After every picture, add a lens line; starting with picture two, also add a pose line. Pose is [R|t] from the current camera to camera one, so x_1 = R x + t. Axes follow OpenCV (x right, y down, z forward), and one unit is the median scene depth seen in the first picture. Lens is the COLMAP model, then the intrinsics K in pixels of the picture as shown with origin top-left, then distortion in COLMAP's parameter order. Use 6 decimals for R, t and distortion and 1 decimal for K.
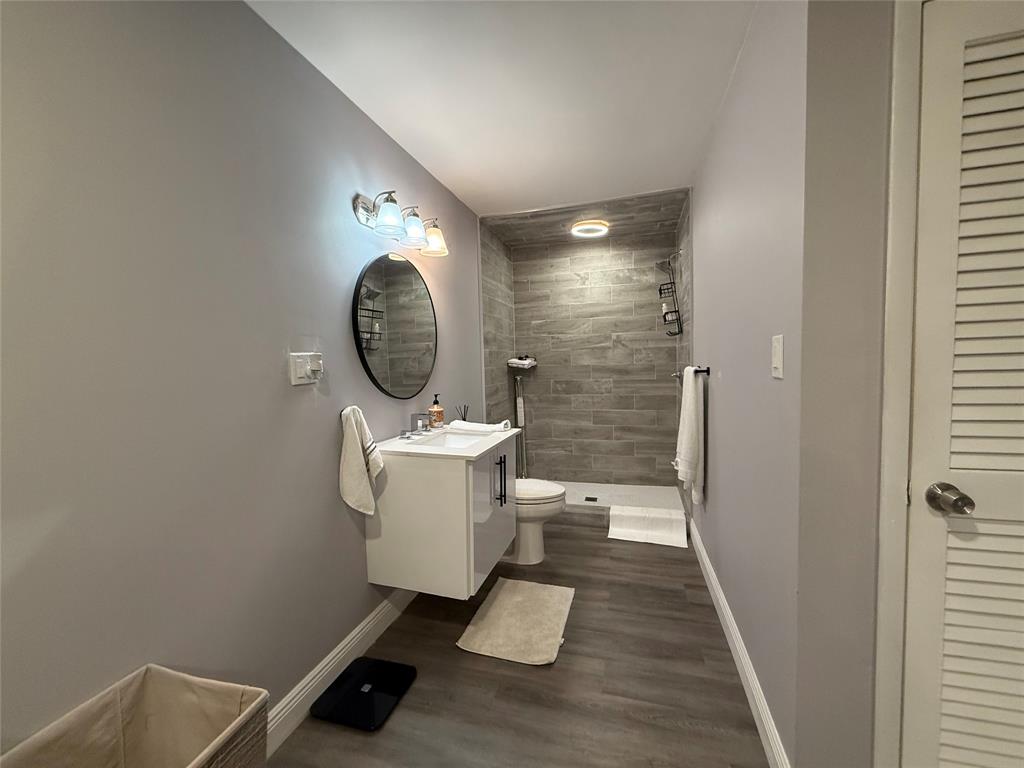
lens RADIAL K [[407.6, 0, 513.6], [0, 407.6, 385.5], [0, 0, 1]] dist [0.000172, 0.000234]
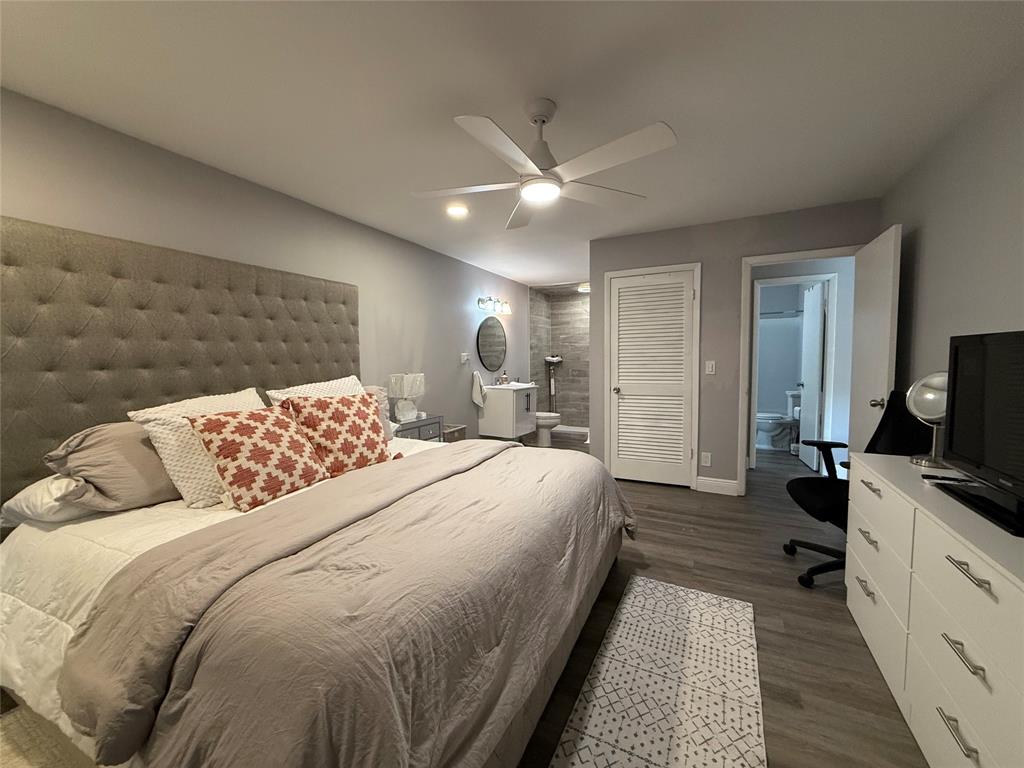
lens RADIAL K [[407.6, 0, 513.6], [0, 407.6, 385.5], [0, 0, 1]] dist [0.000172, 0.000234]
pose [[0.982696, 0.029284, -0.182897, 0.221230], [-0.028530, 0.999570, 0.006749, 0.066262], [0.183016, -0.001414, 0.983109, -0.990247]]
